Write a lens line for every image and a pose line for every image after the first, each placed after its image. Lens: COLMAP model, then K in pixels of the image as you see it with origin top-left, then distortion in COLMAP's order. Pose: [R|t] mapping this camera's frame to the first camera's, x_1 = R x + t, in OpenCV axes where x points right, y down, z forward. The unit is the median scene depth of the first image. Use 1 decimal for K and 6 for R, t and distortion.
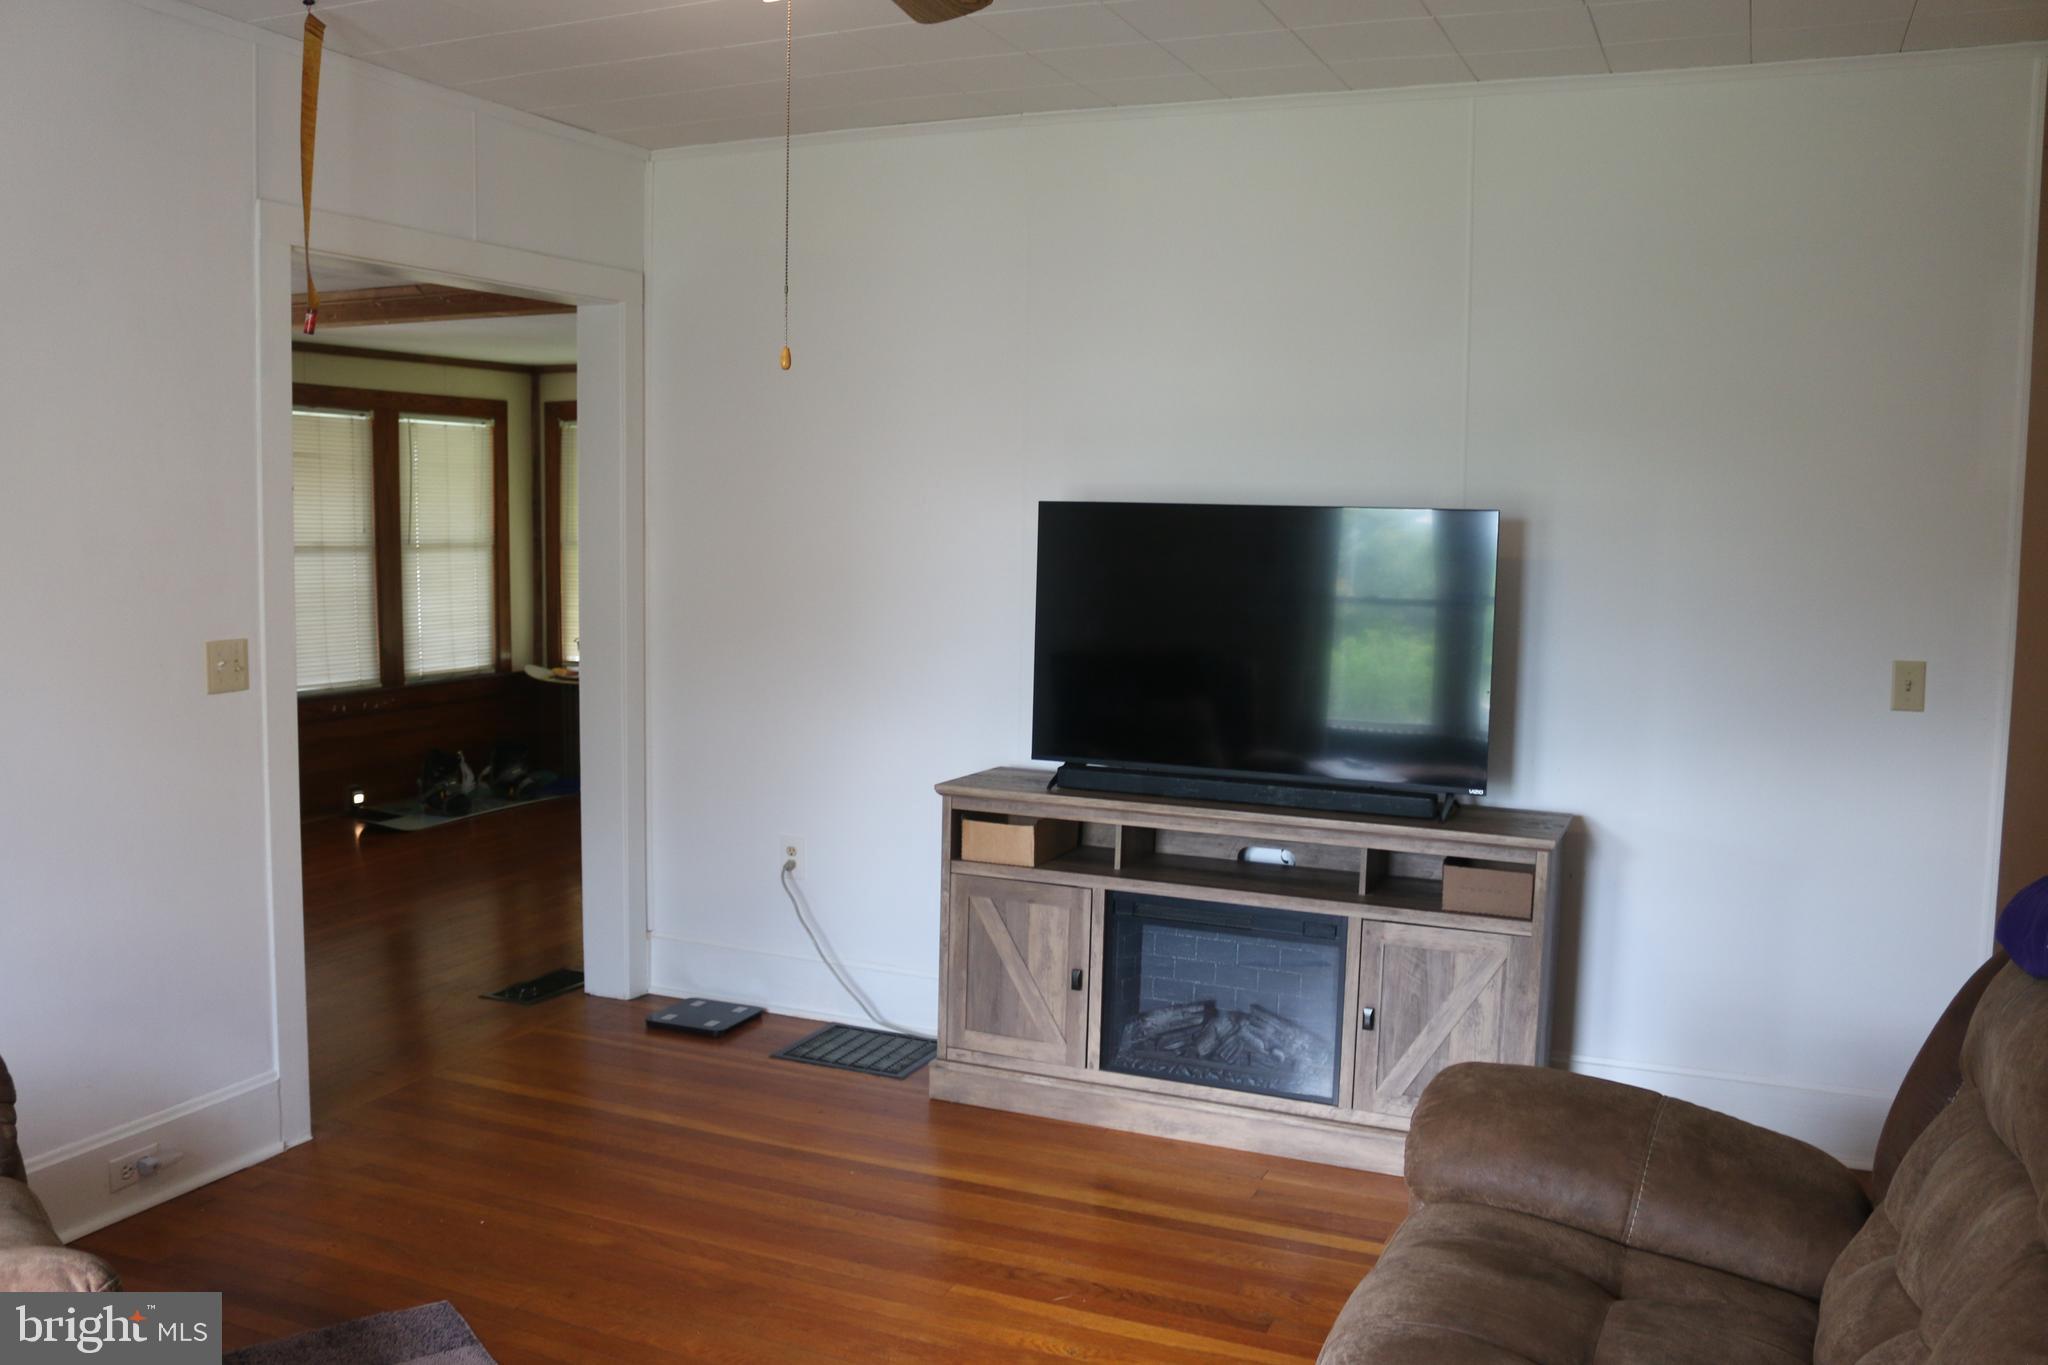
lens RADIAL K [[1694.2, 0, 1009.8], [0, 1694.2, 678.3], [0, 0, 1]] dist [-0.154803, 0.142224]
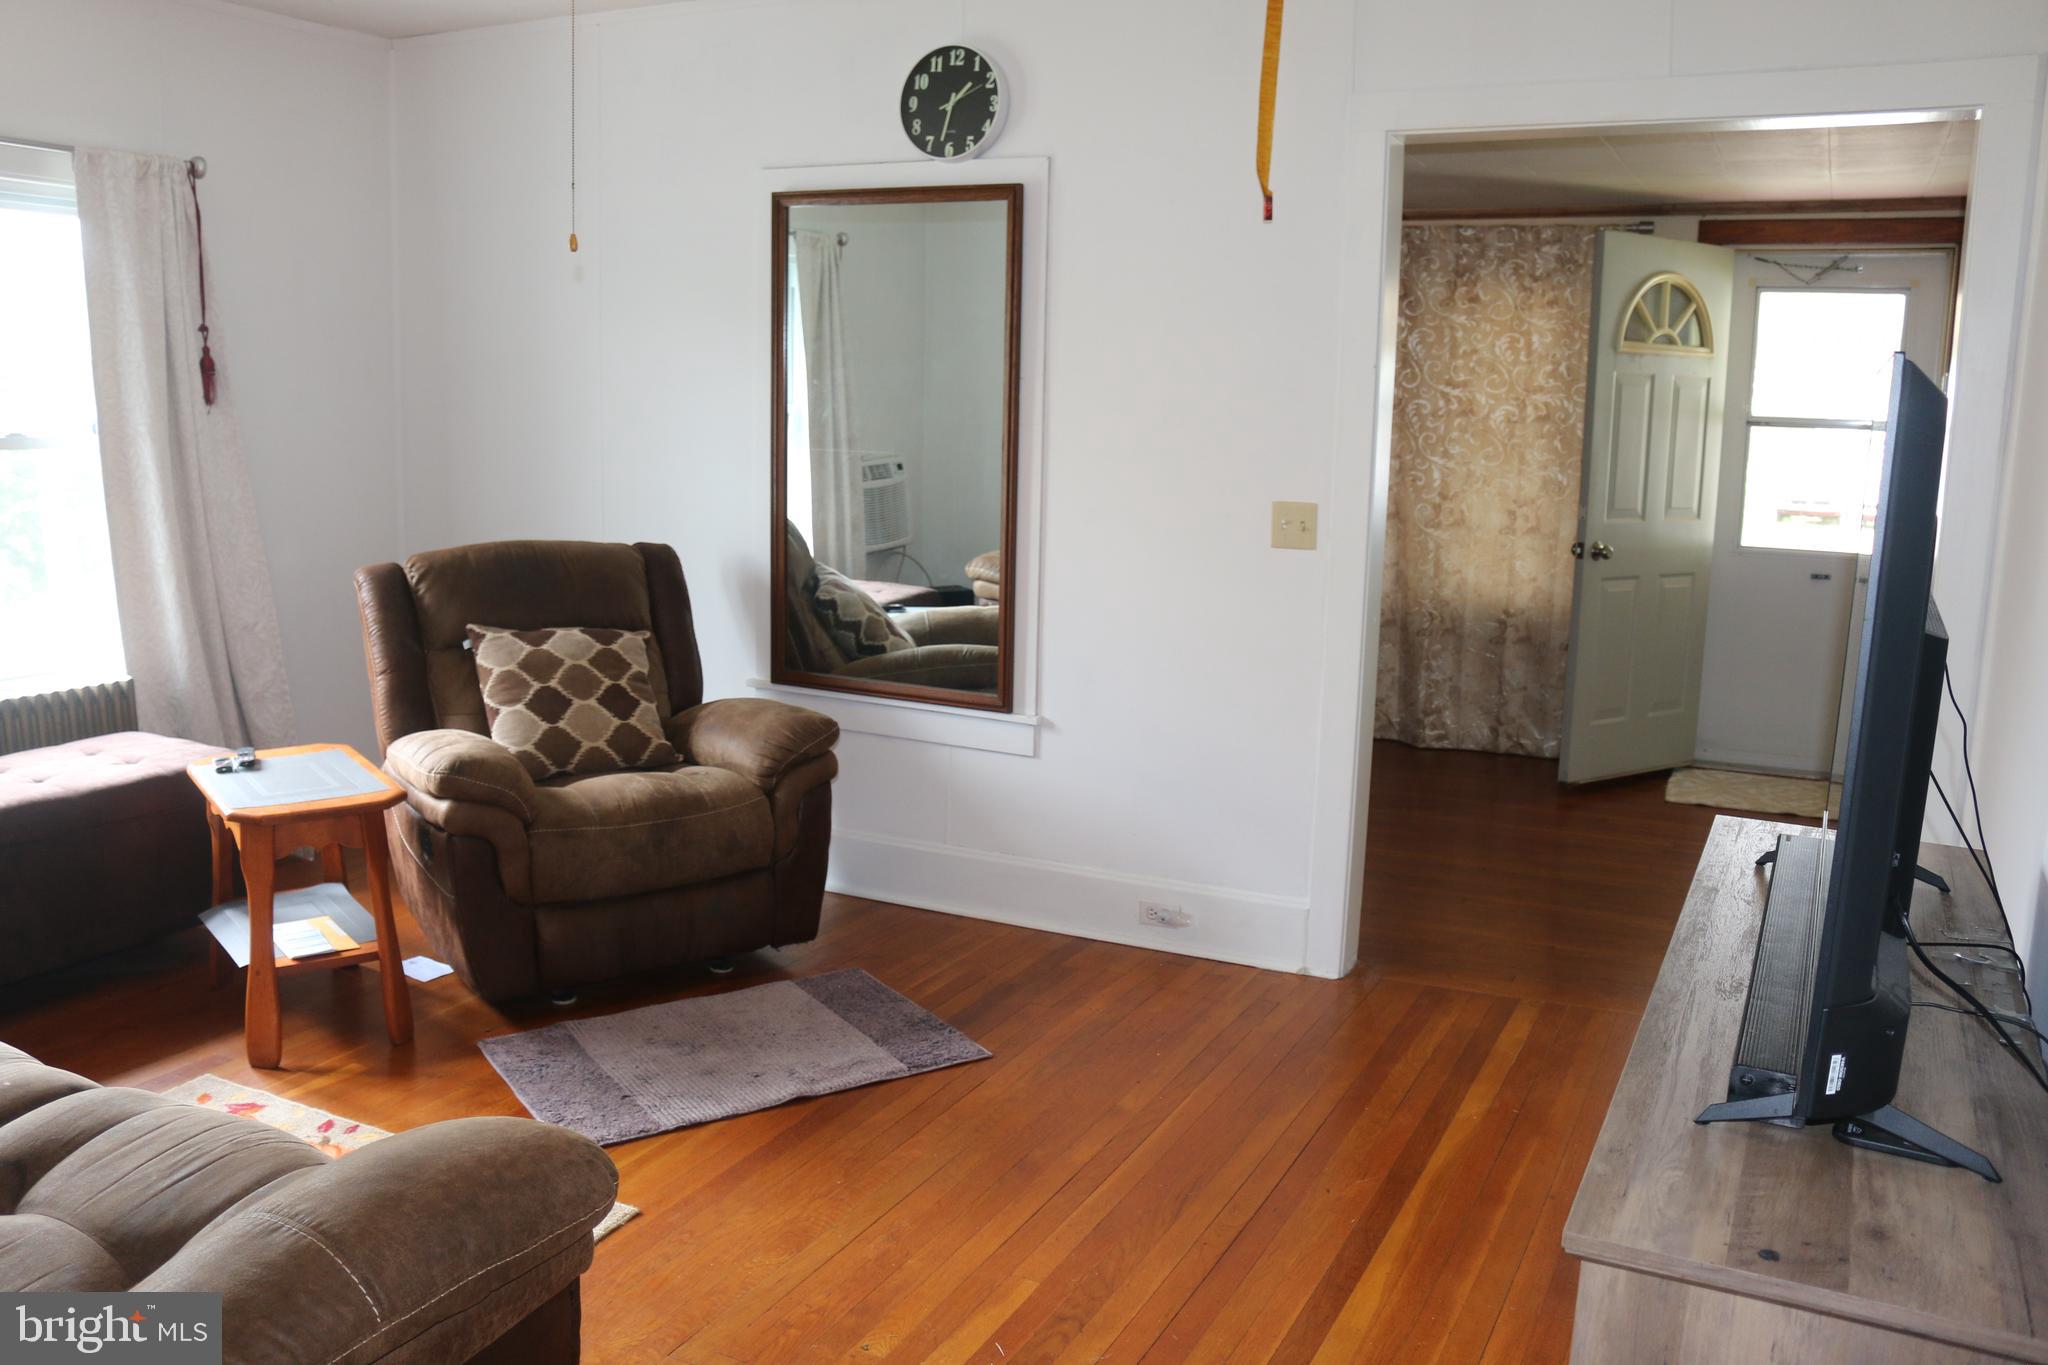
lens RADIAL K [[1694.2, 0, 1009.8], [0, 1694.2, 678.3], [0, 0, 1]] dist [-0.154803, 0.142224]
pose [[-0.040811, 0.168642, -0.984832, 0.718206], [-0.124728, 0.977083, 0.172484, -0.084086], [0.991351, 0.129876, -0.018842, 0.901010]]
